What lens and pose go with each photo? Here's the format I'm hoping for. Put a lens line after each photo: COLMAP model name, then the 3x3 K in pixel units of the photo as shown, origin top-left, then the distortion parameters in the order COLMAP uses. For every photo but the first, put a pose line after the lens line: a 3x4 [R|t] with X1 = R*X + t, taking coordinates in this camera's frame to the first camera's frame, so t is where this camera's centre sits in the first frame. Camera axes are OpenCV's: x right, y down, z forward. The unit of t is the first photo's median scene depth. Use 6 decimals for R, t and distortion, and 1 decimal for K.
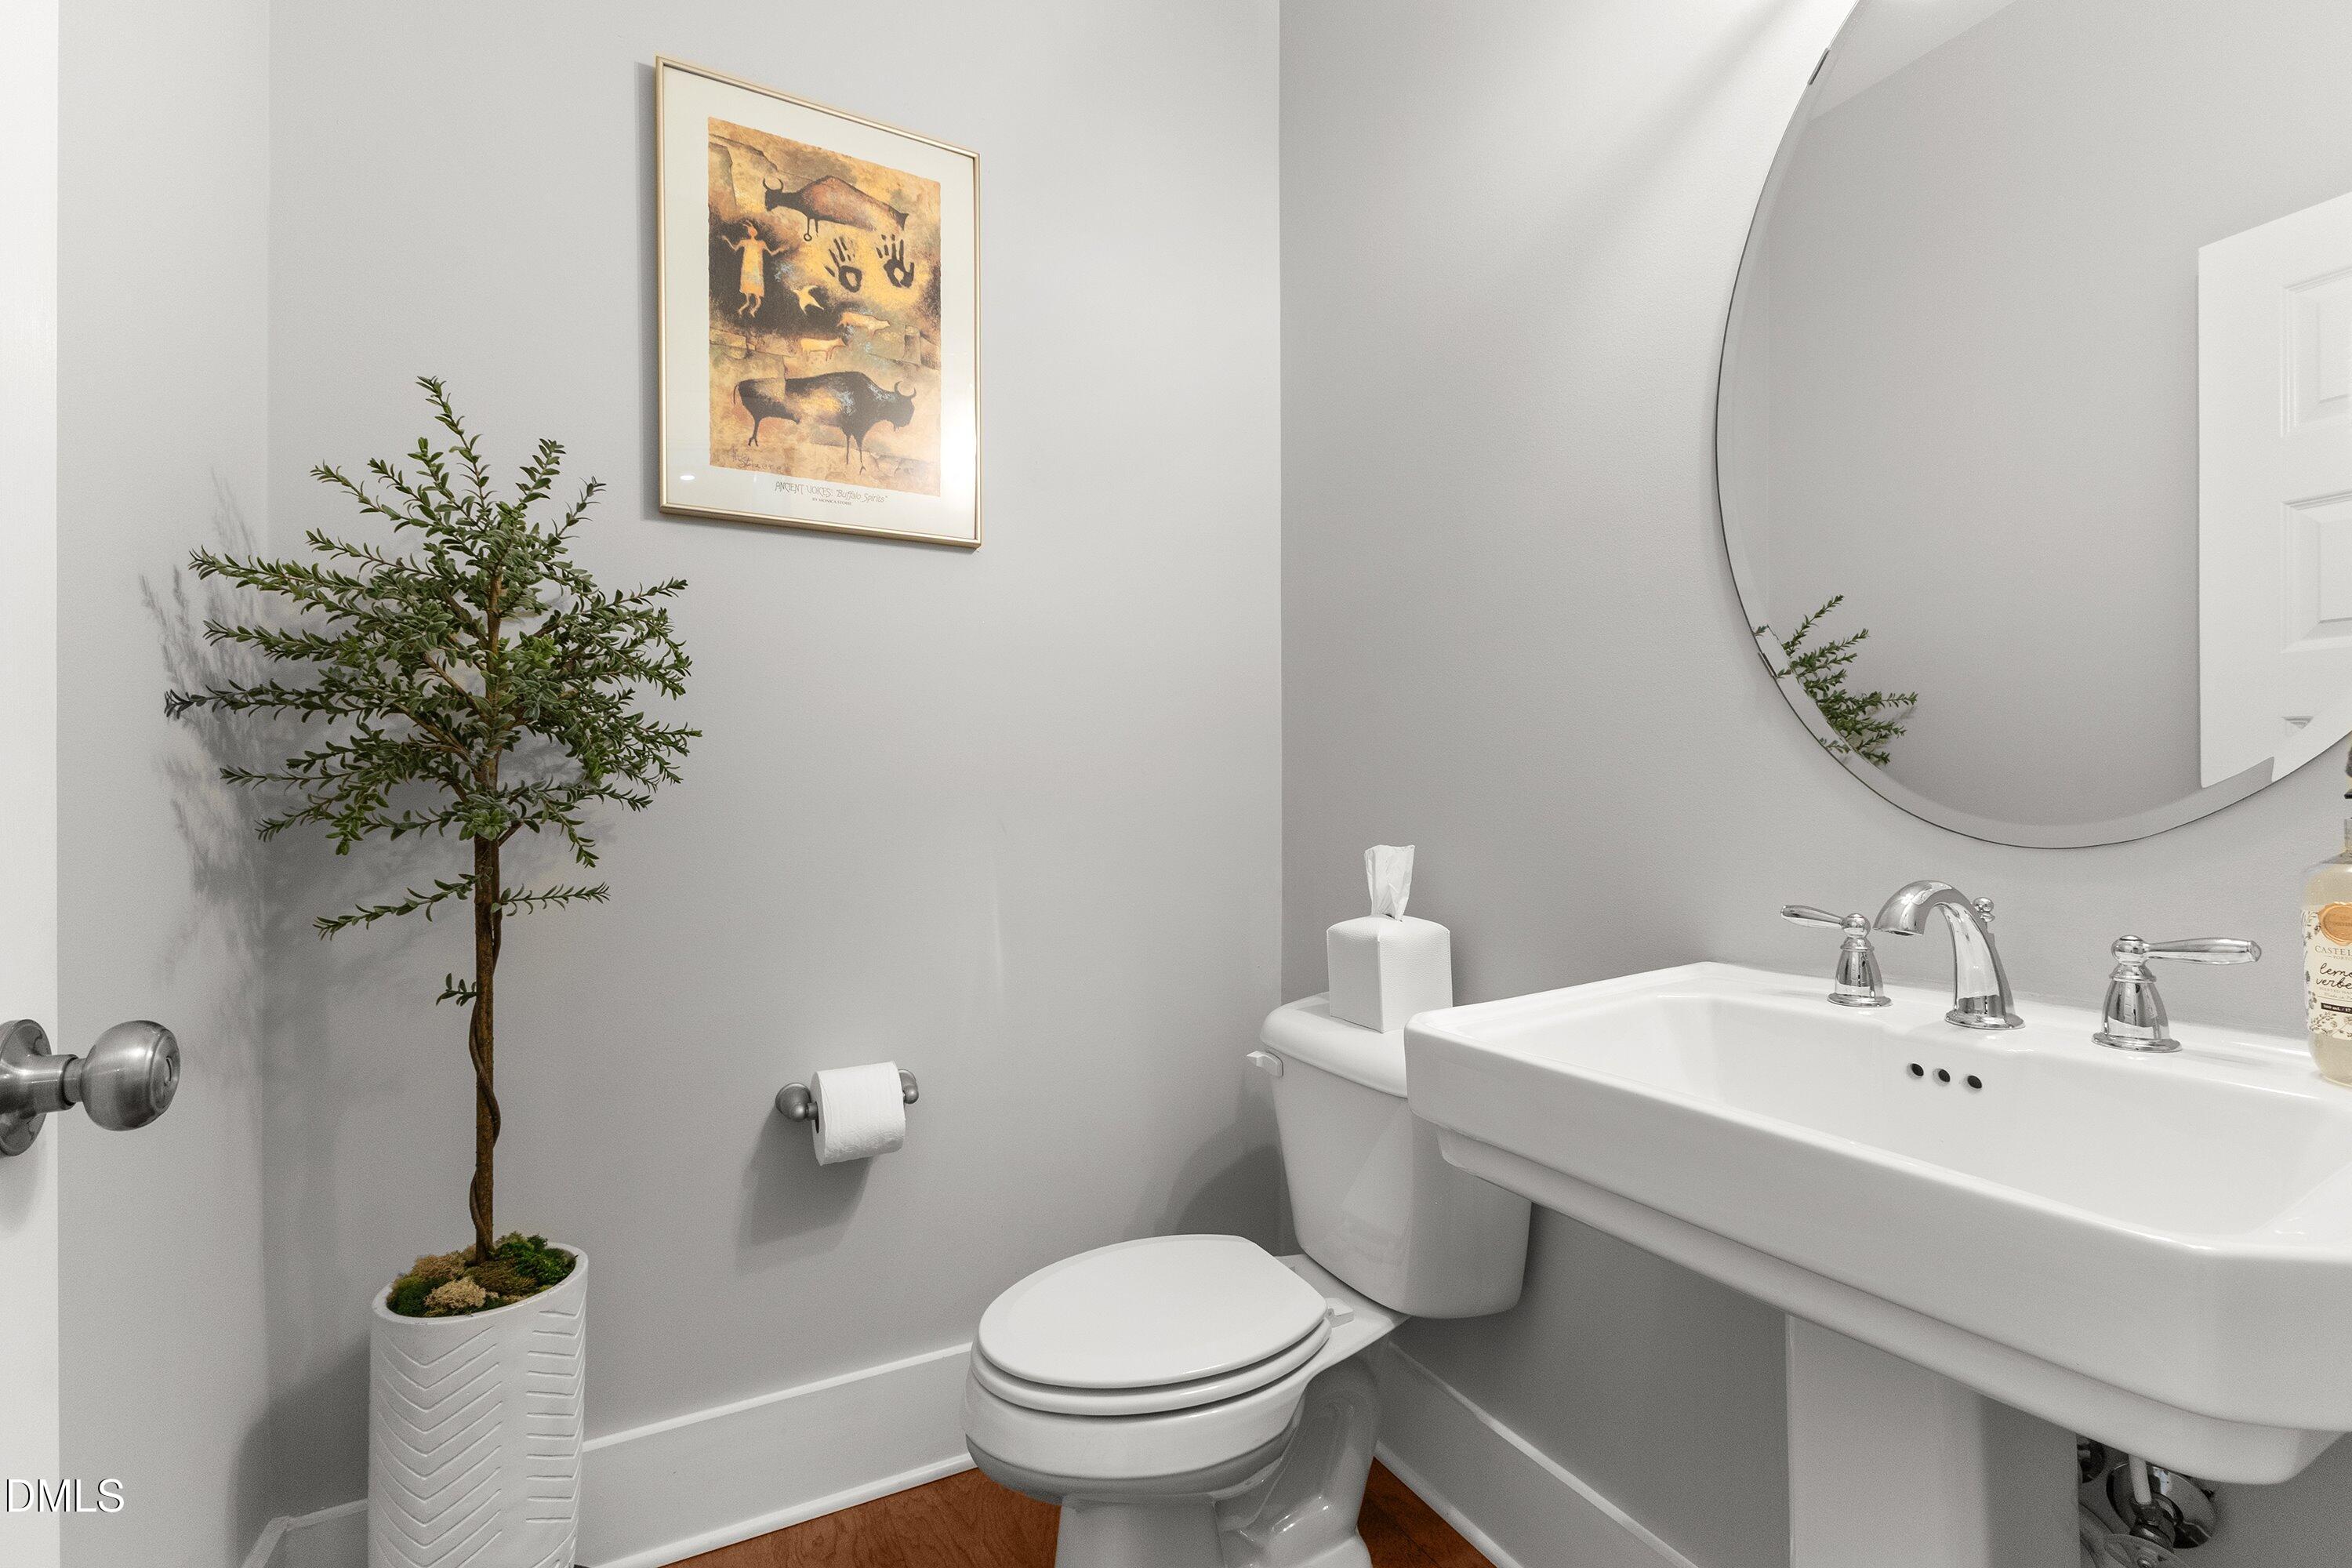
lens RADIAL K [[1027.1, 0, 1181.8], [0, 1027.1, 787.7], [0, 0, 1]] dist [0.007646, -0.000529]
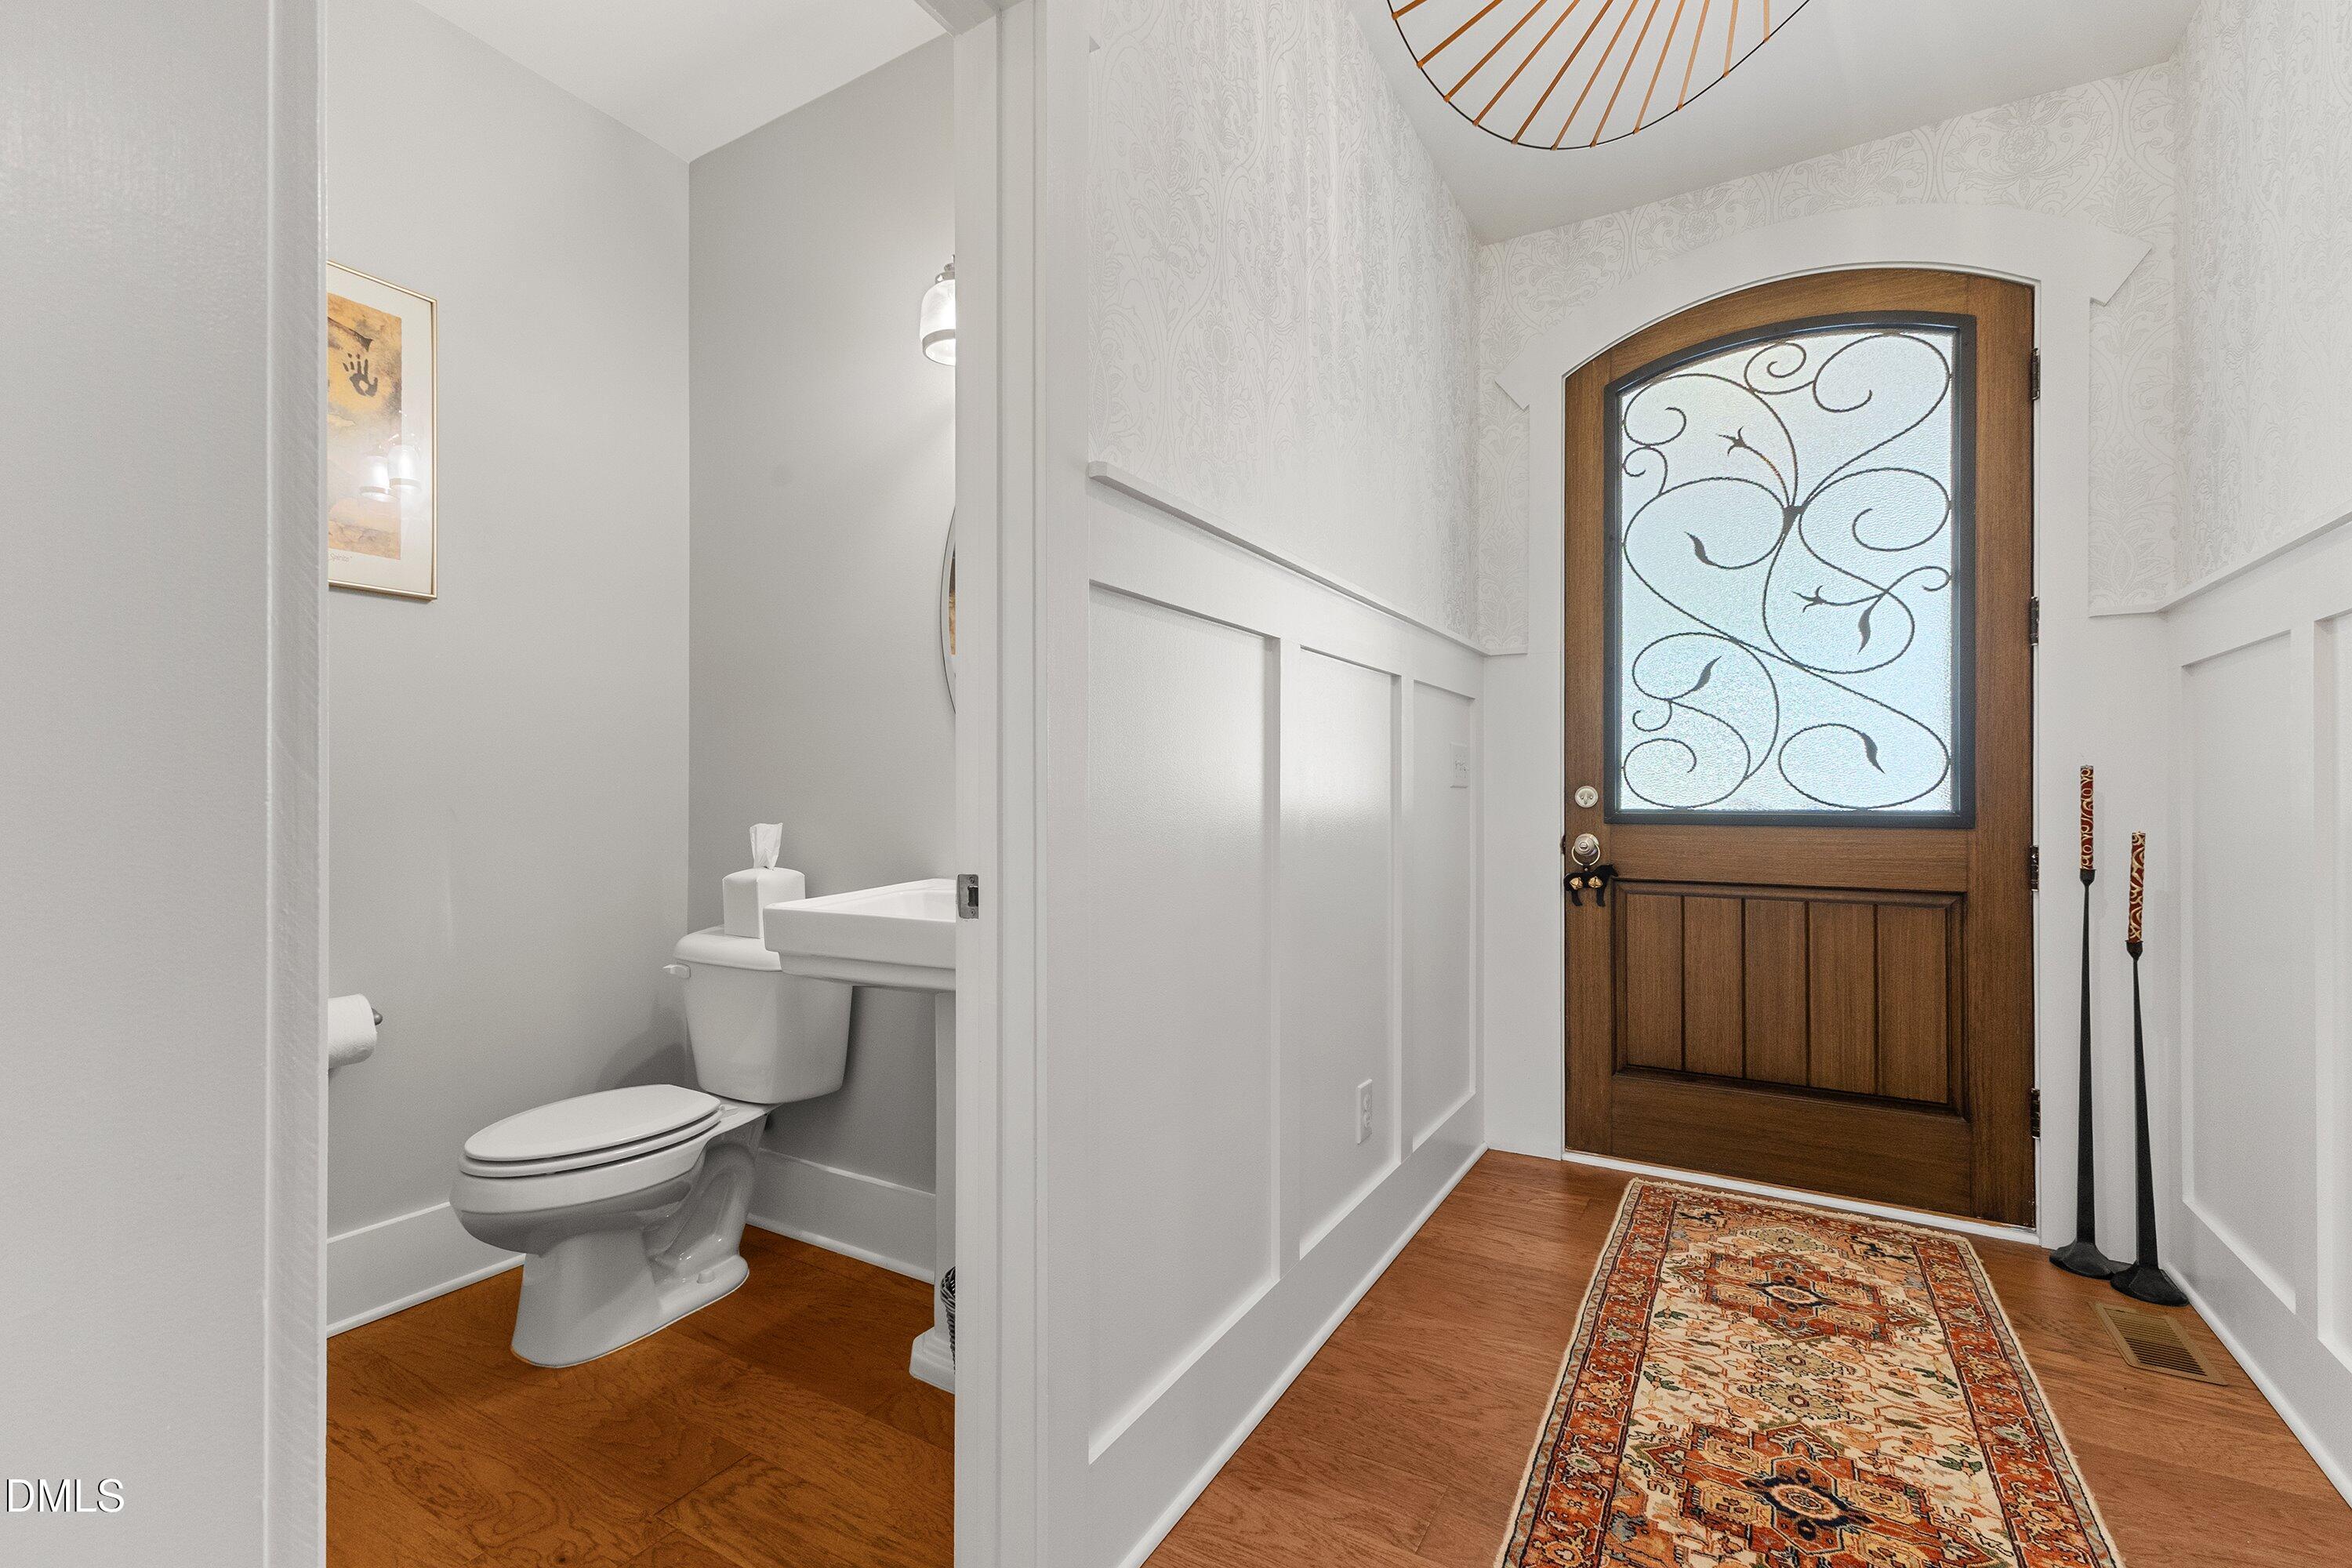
lens RADIAL K [[1027.1, 0, 1174.2], [0, 1027.1, 790.5], [0, 0, 1]] dist [0.007646, -0.000529]
pose [[0.857638, 0.004677, 0.514233, -0.067767], [-0.004957, 0.999987, -0.000829, 0.004301], [-0.514230, -0.001838, 0.857650, -0.637514]]
